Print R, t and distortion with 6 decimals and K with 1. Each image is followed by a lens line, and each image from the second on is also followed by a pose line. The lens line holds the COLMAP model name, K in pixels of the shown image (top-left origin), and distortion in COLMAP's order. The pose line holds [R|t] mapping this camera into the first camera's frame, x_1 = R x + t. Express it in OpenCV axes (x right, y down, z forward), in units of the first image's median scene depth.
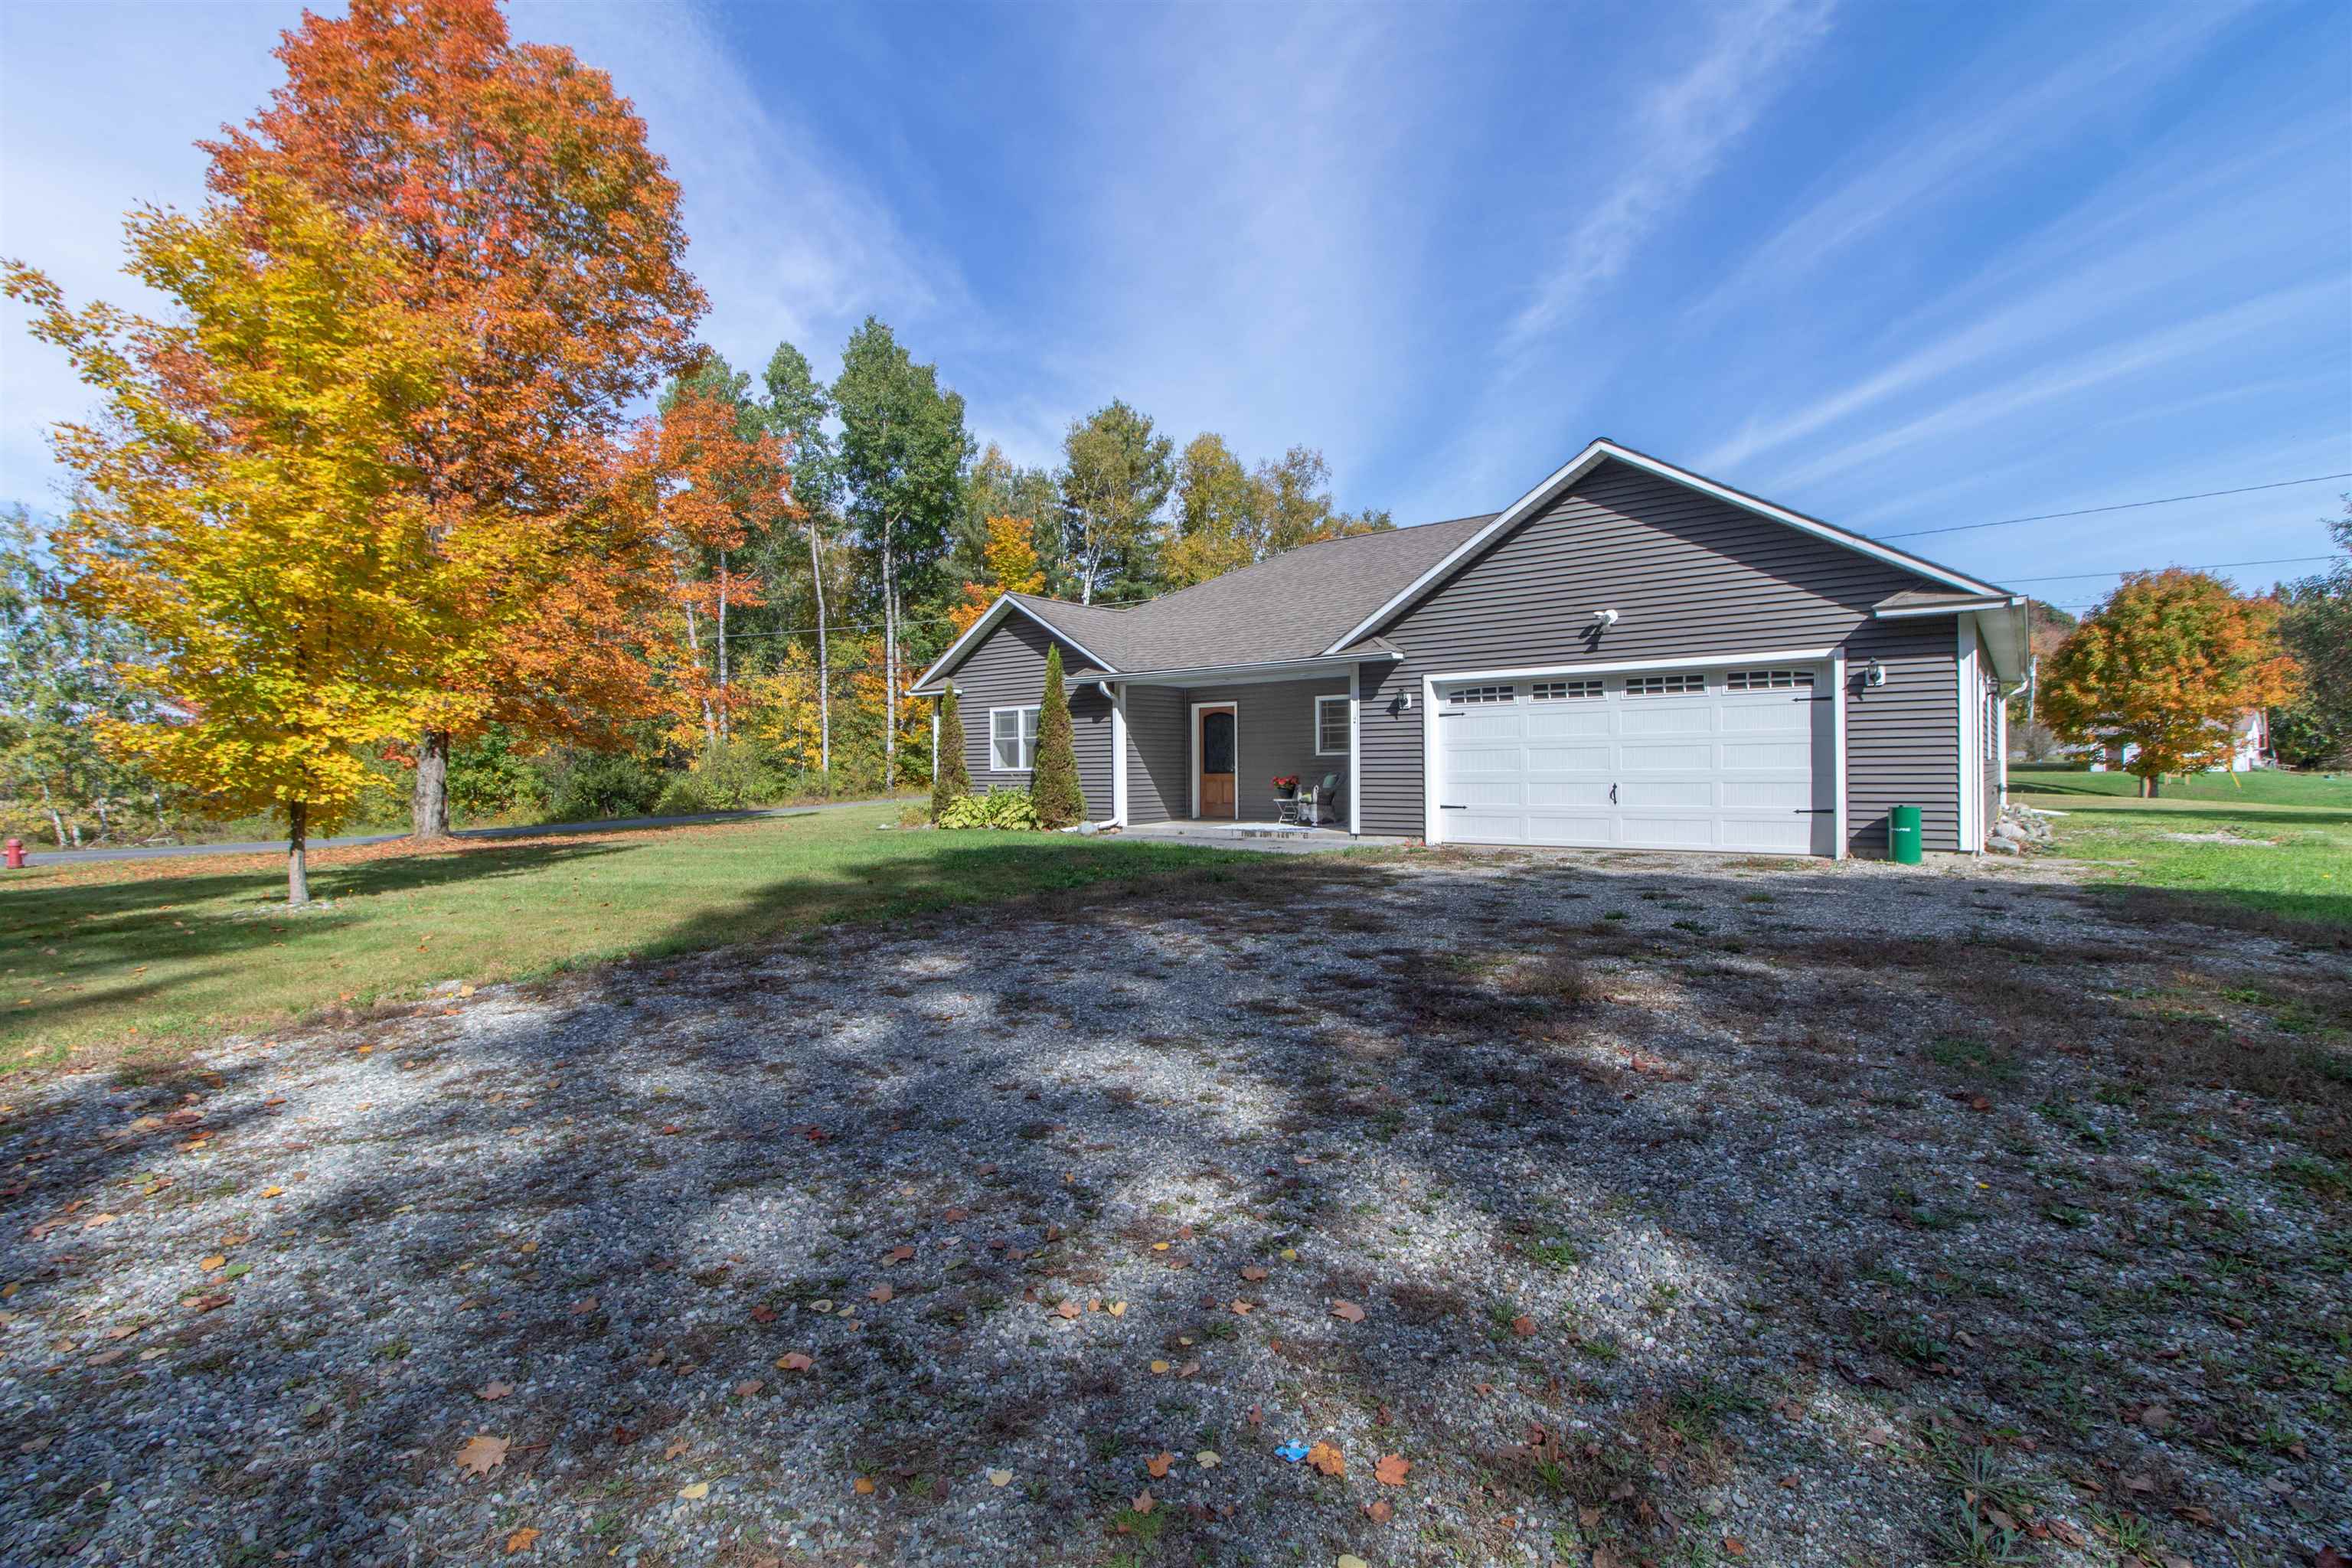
lens RADIAL K [[1065.1, 0, 1129.8], [0, 1065.1, 786.7], [0, 0, 1]] dist [0.000305, 0.000311]
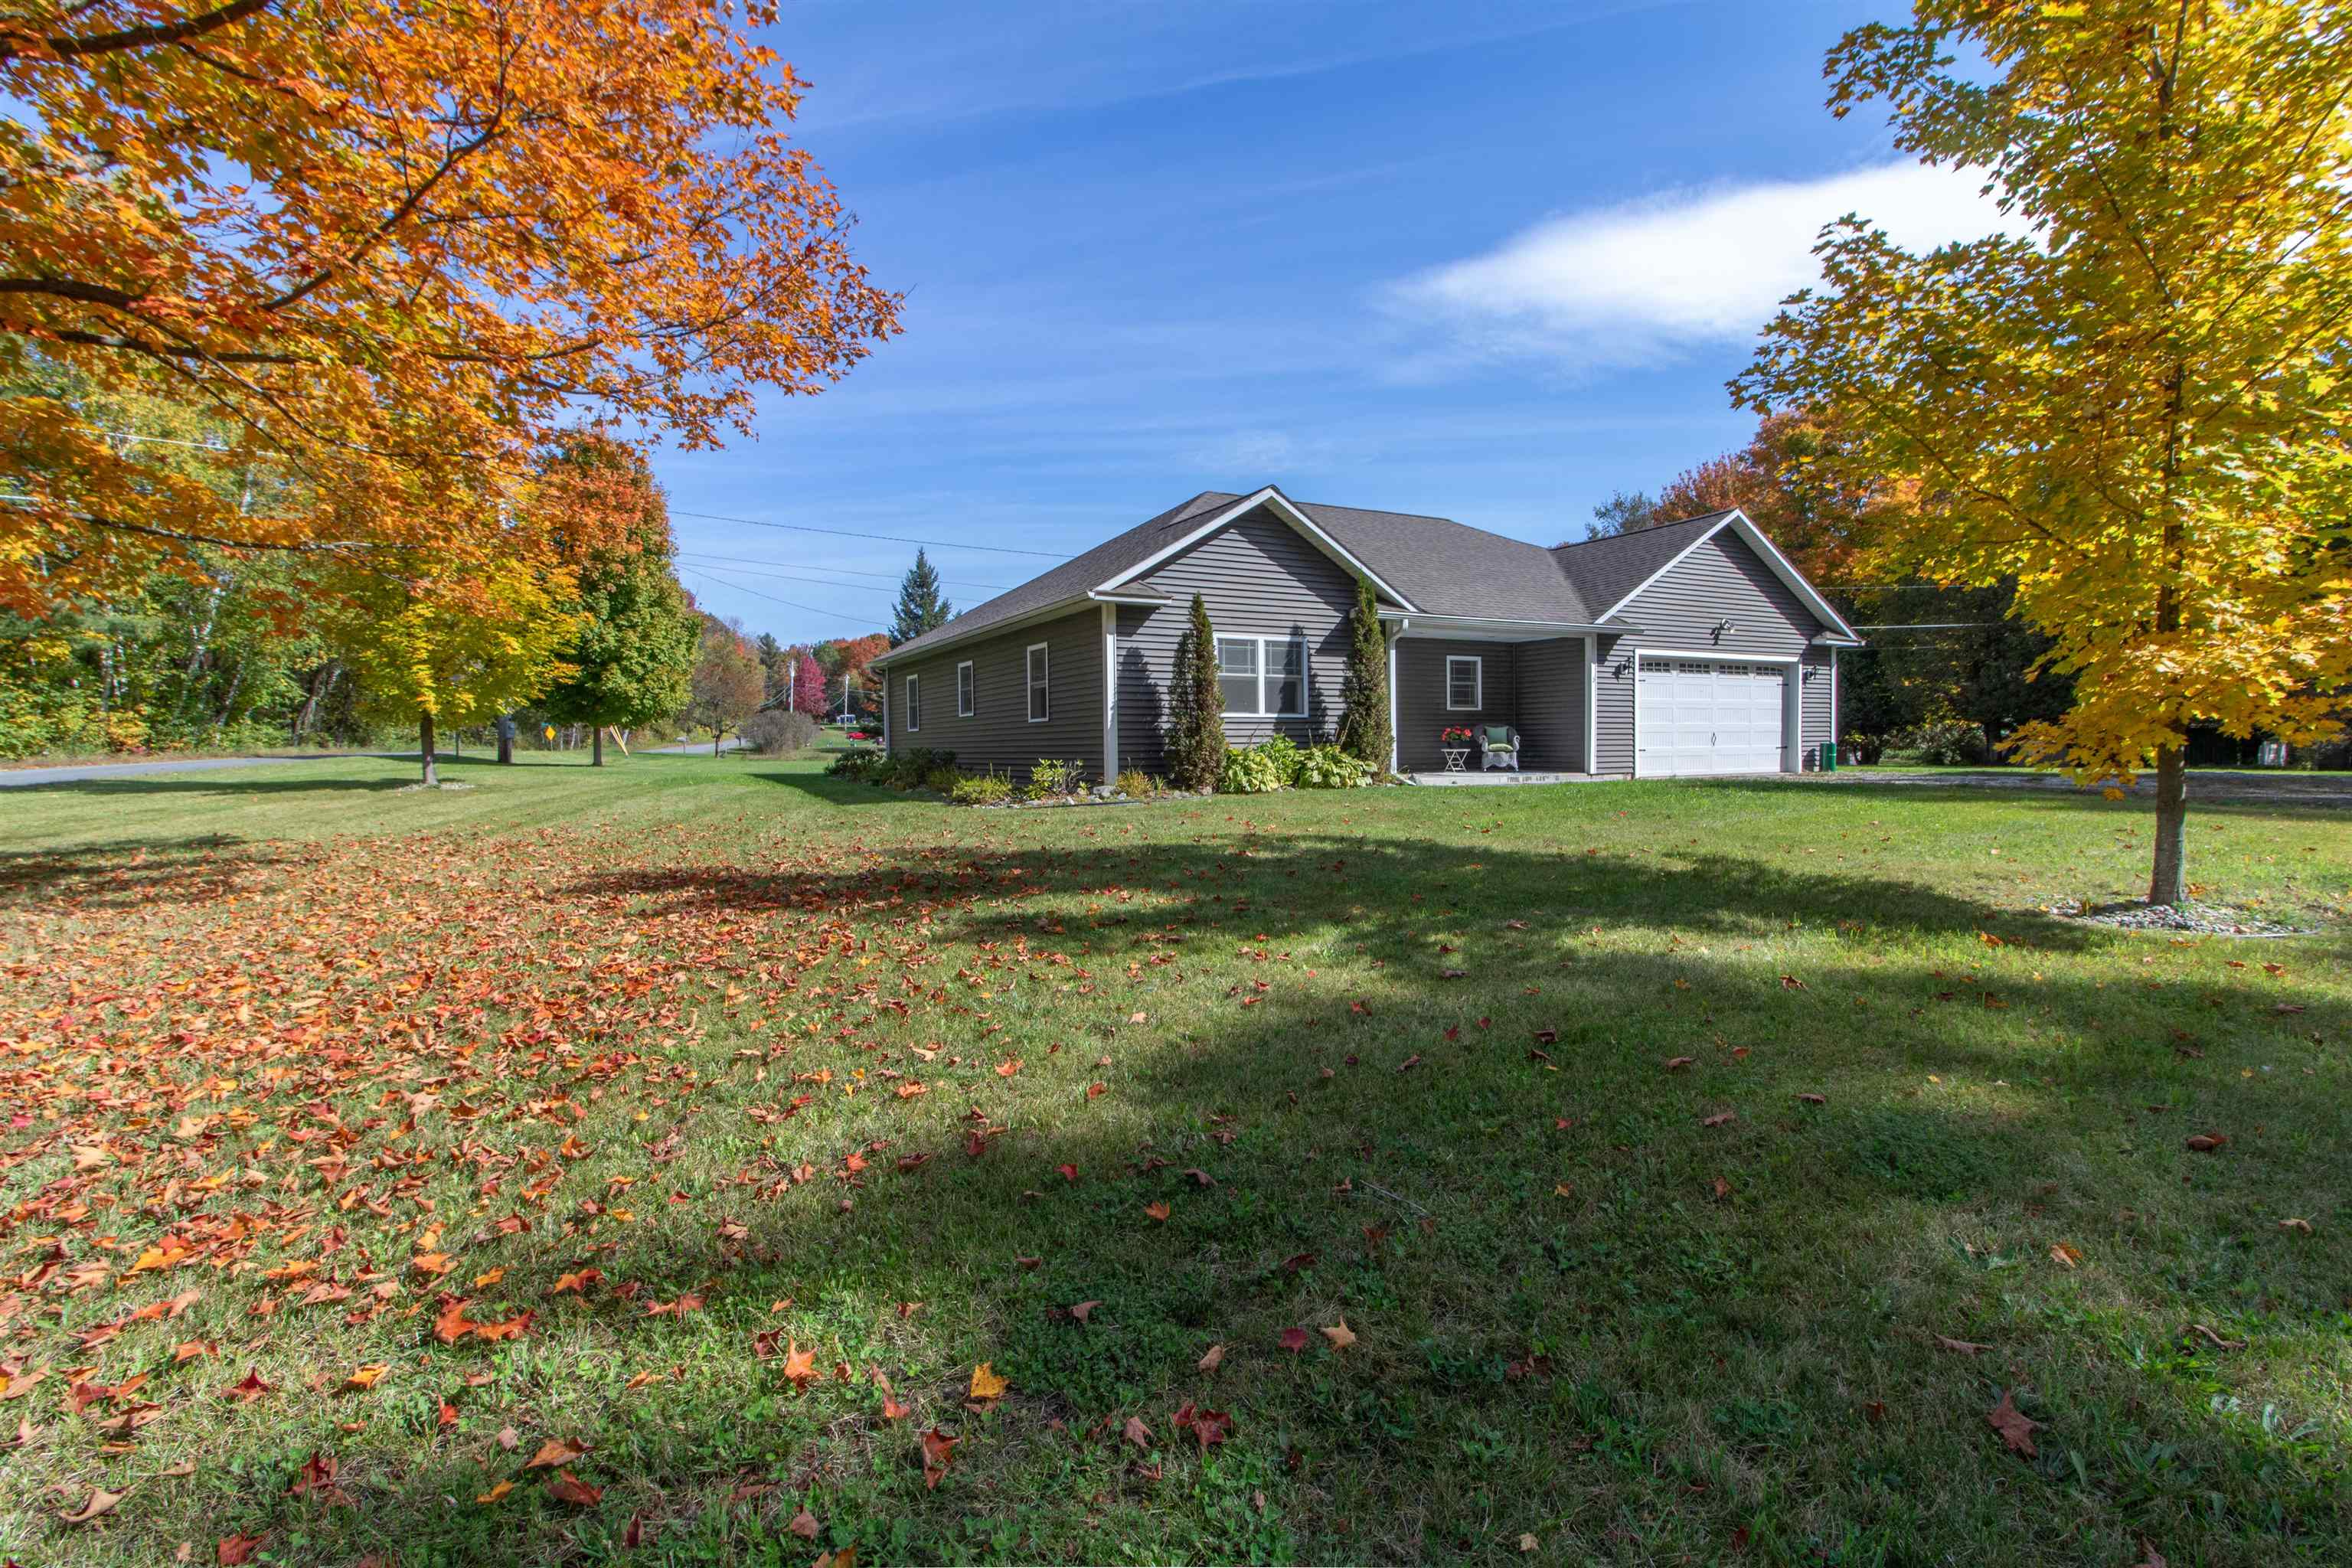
lens RADIAL K [[1077.9, 0, 1169.8], [0, 1077.9, 781.2], [0, 0, 1]] dist [-0.002382, 0.000132]
pose [[0.429088, -0.022123, 0.902992, -0.929104], [0.014384, 0.999741, 0.017658, 0.019617], [-0.903148, 0.005411, 0.429295, 0.776525]]
